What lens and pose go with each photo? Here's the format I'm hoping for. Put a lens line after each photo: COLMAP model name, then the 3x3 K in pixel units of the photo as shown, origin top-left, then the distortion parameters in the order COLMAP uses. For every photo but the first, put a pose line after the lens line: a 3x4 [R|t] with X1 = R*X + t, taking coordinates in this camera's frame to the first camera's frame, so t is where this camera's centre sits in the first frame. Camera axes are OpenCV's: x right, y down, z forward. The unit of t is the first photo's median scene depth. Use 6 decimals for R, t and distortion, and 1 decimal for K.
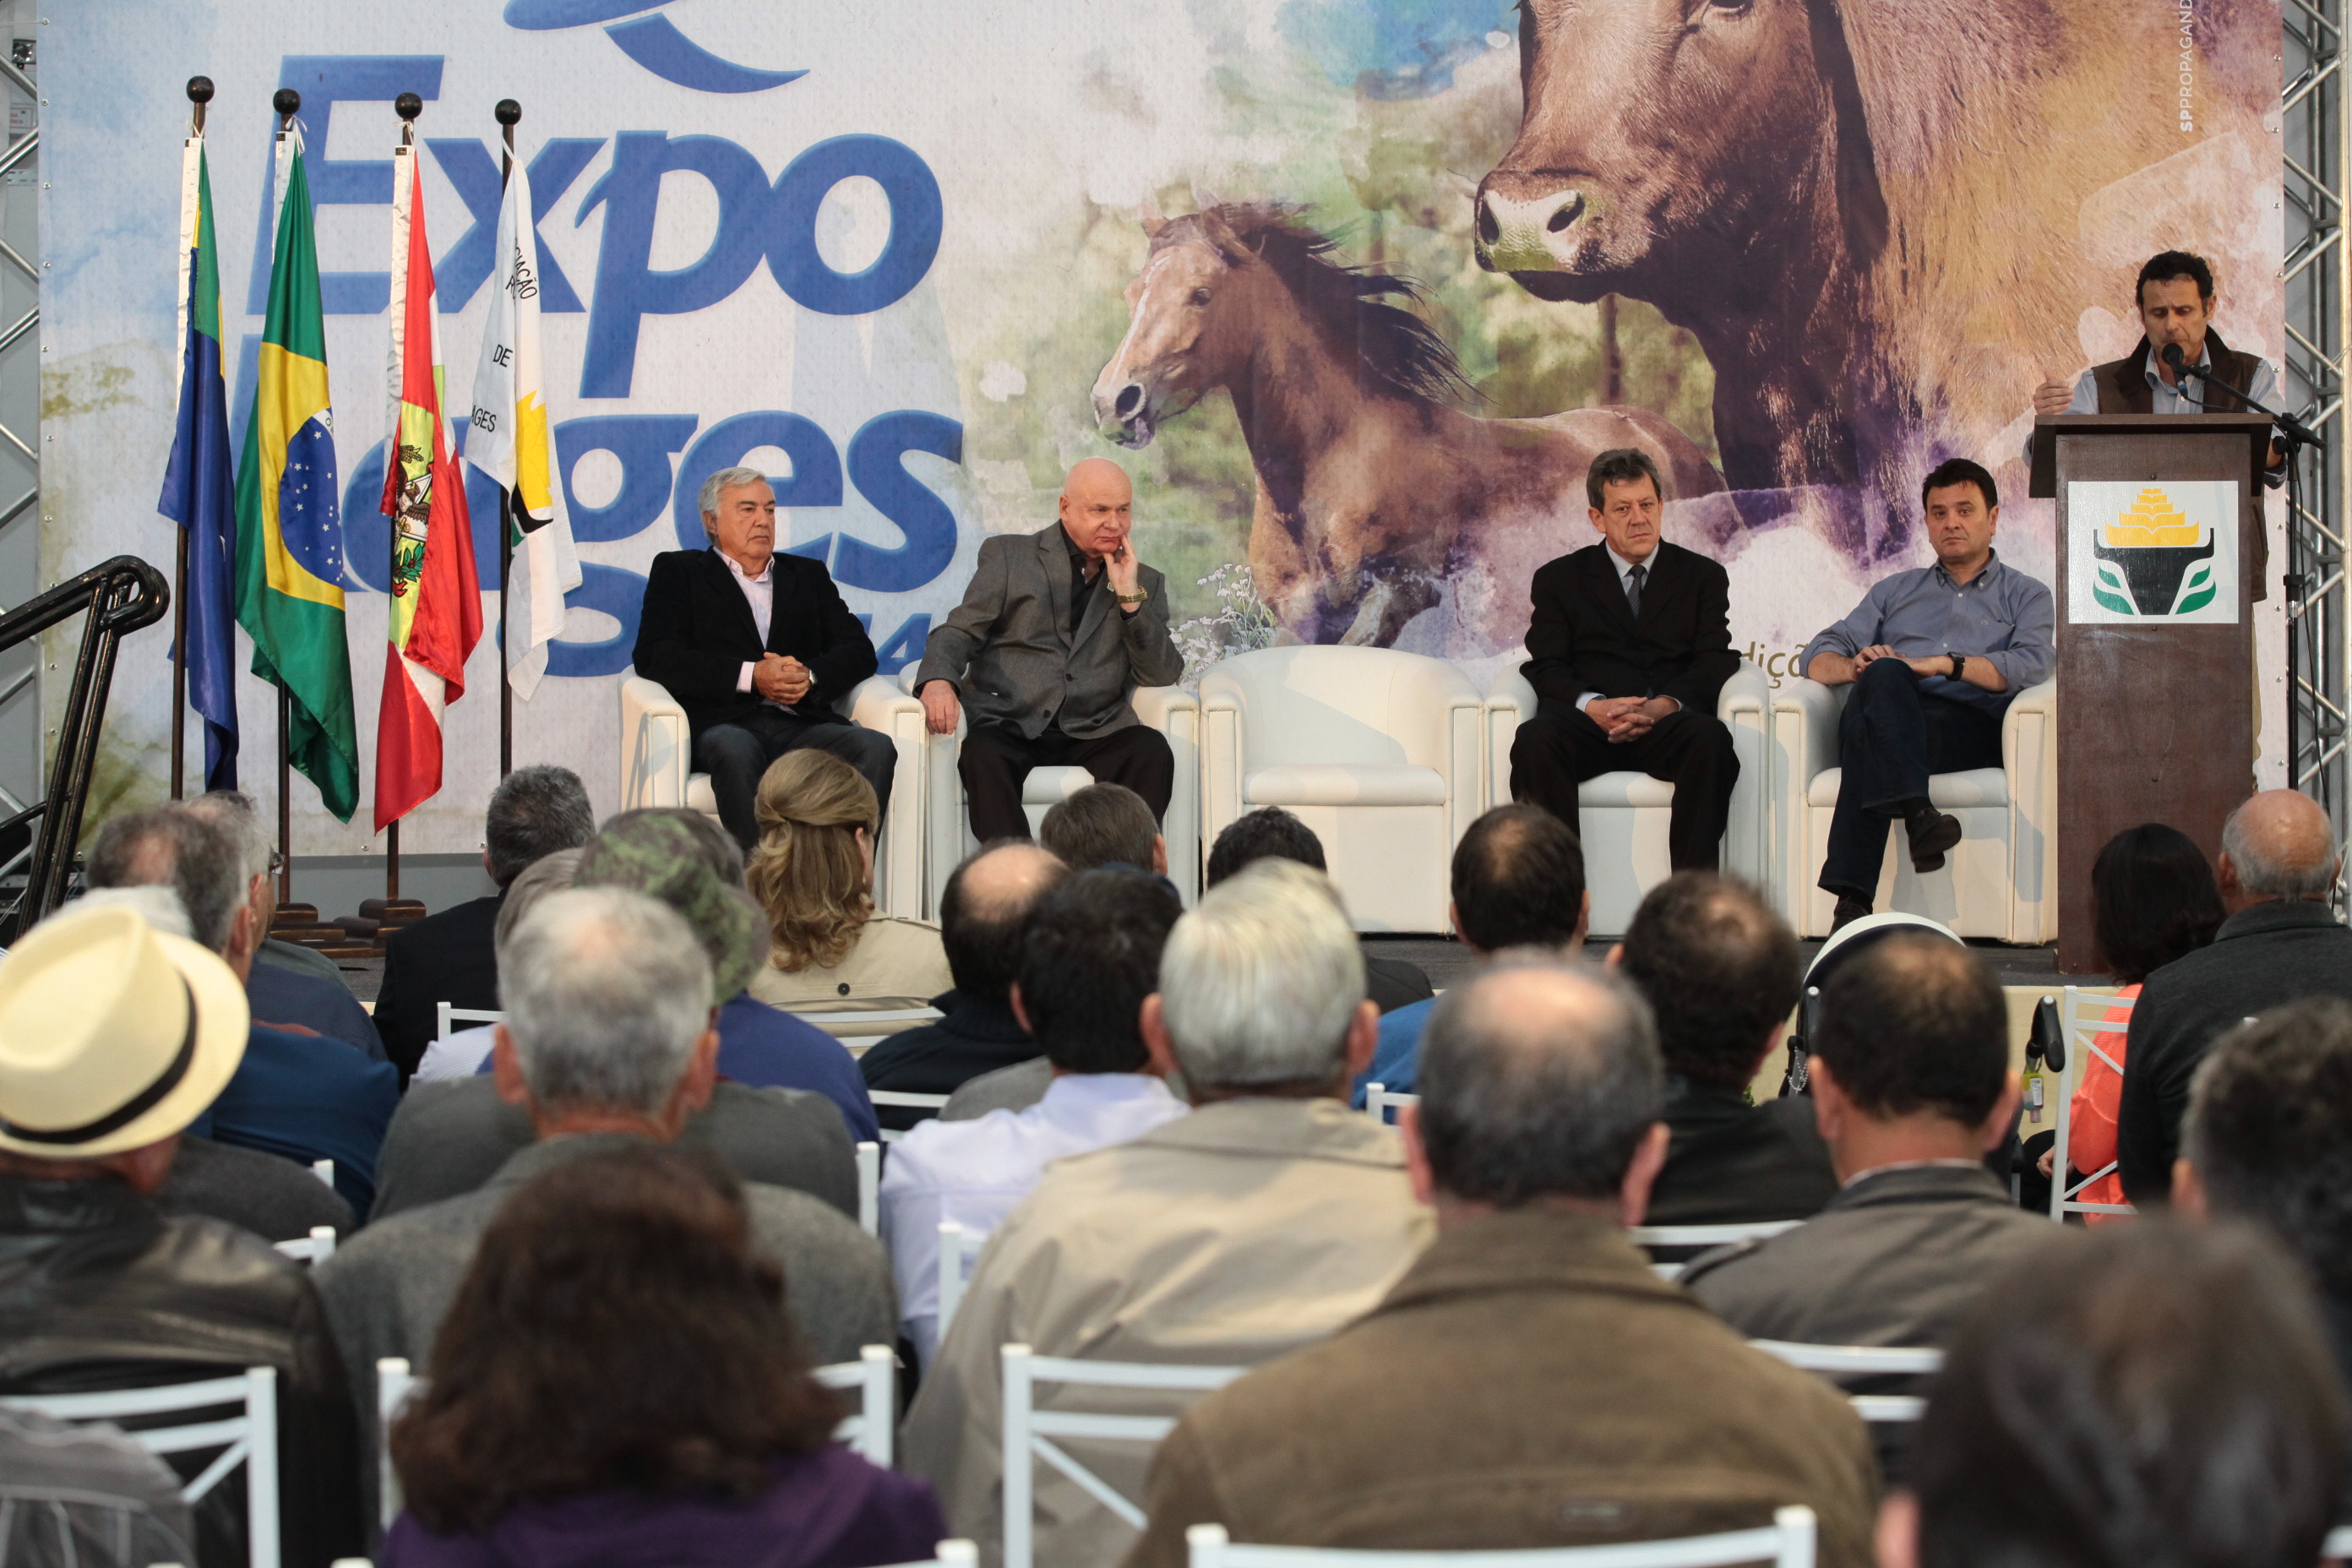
lens RADIAL K [[6092.1, 0, 1174.9], [0, 6092.1, 785.5], [0, 0, 1]] dist [-0.181570, 0.000000]
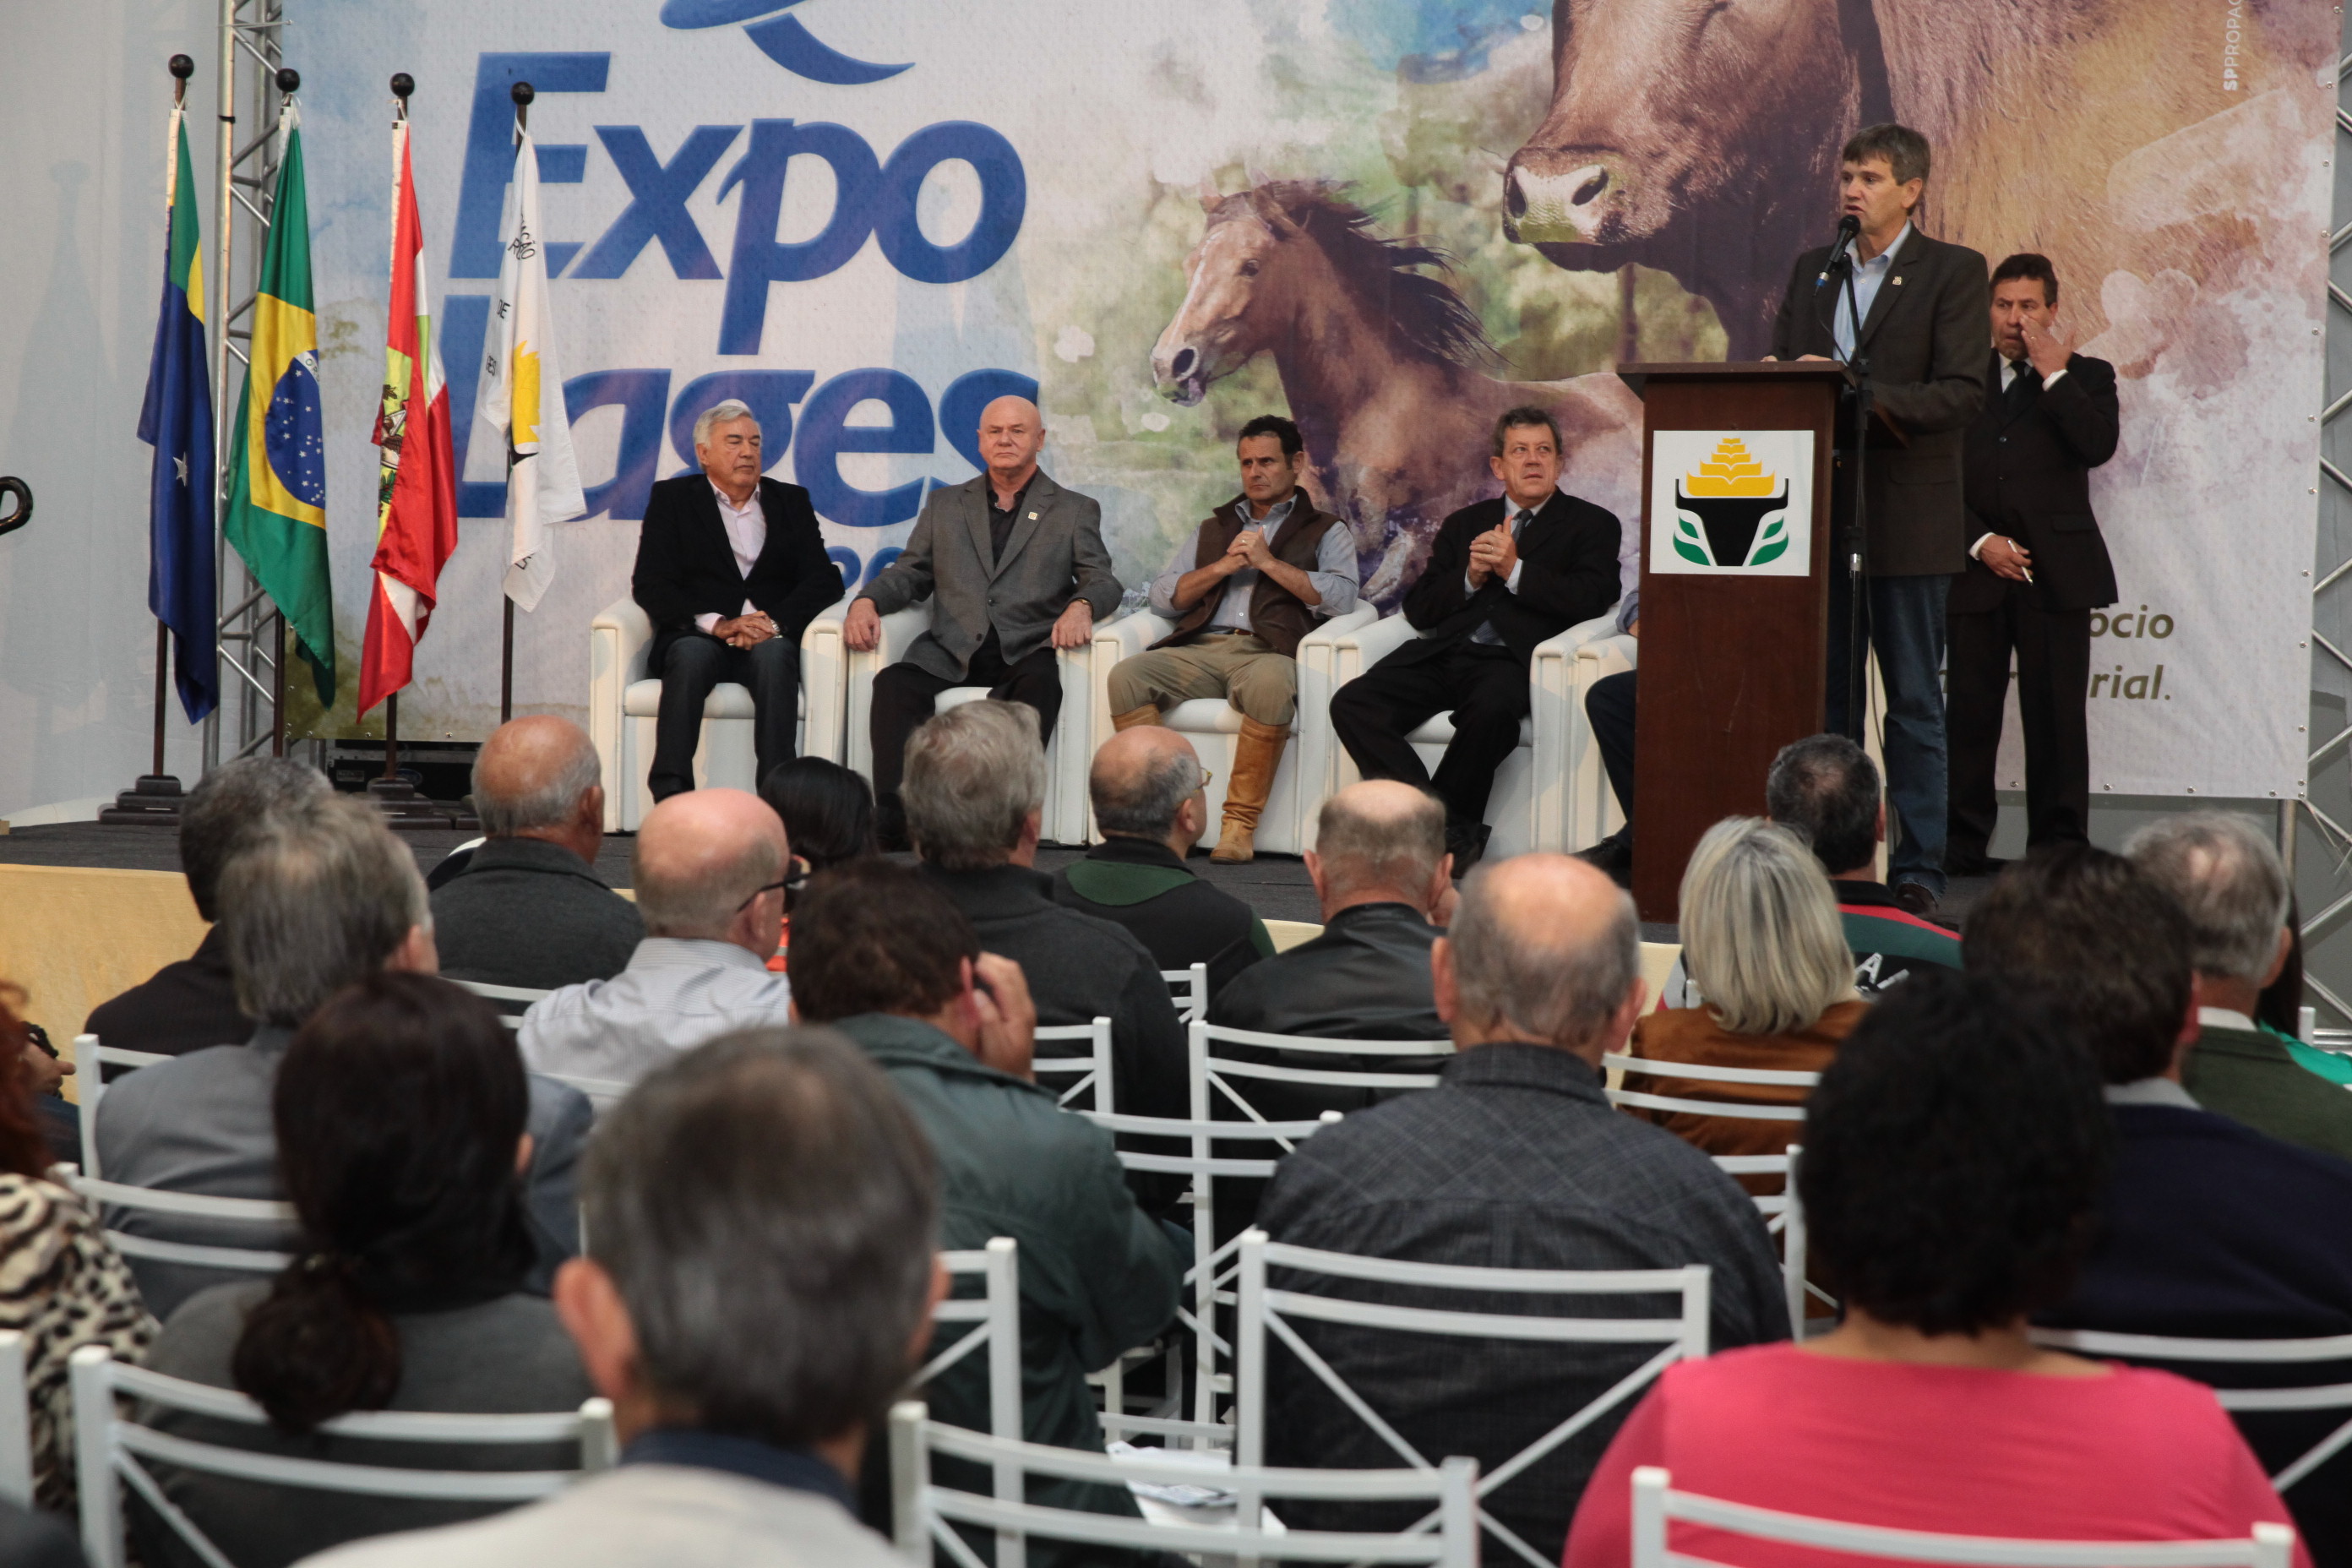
lens RADIAL K [[4596.2, 0, 1163.9], [0, 4596.2, 782.3], [0, 0, 1]] dist [0.259058, 0.000000]
pose [[0.916937, 0.042230, -0.396792, 0.323576], [-0.036840, 0.999096, 0.021202, -0.004487], [0.397329, -0.004823, 0.917664, 0.227842]]
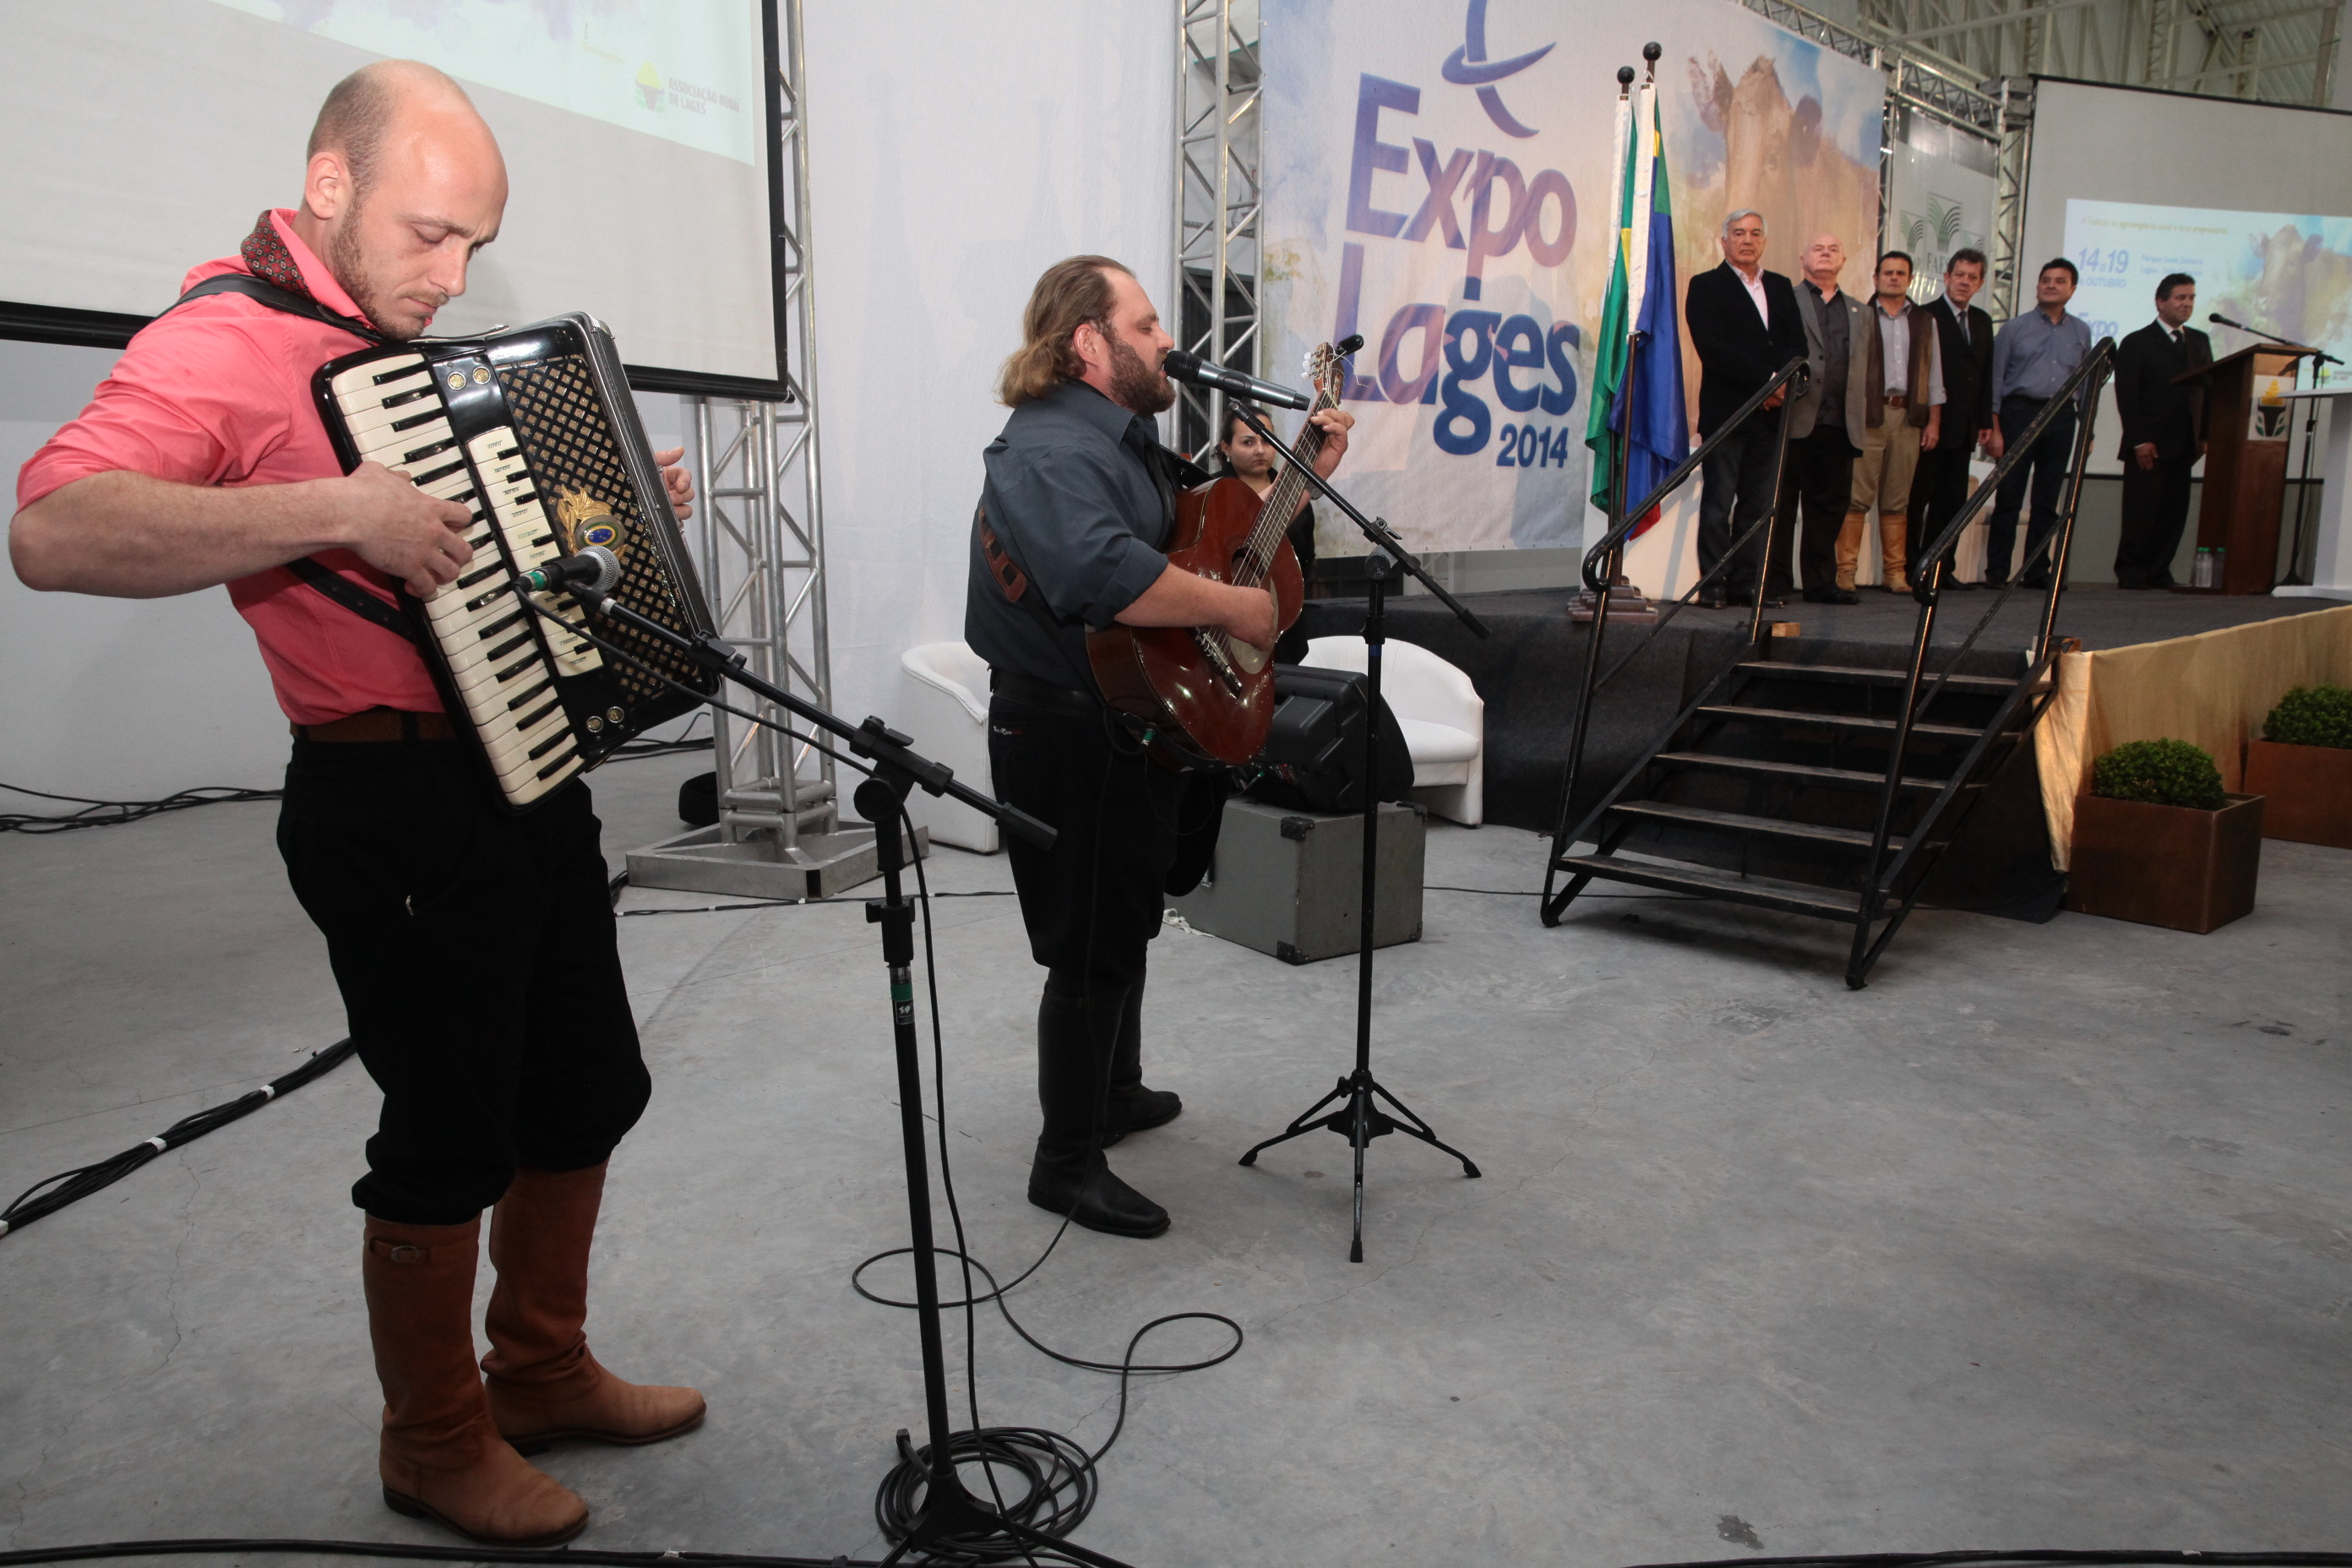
lens RADIAL K [[1613.4, 0, 1159.6], [0, 1613.4, 780.4], [0, 0, 1]] dist [-0.105269, 0.079130]
pose [[0.818812, -0.096817, 0.565838, -0.444890], [0.012853, 0.988520, 0.150539, 0.005031], [-0.573918, -0.115991, 0.810657, 0.641047]]
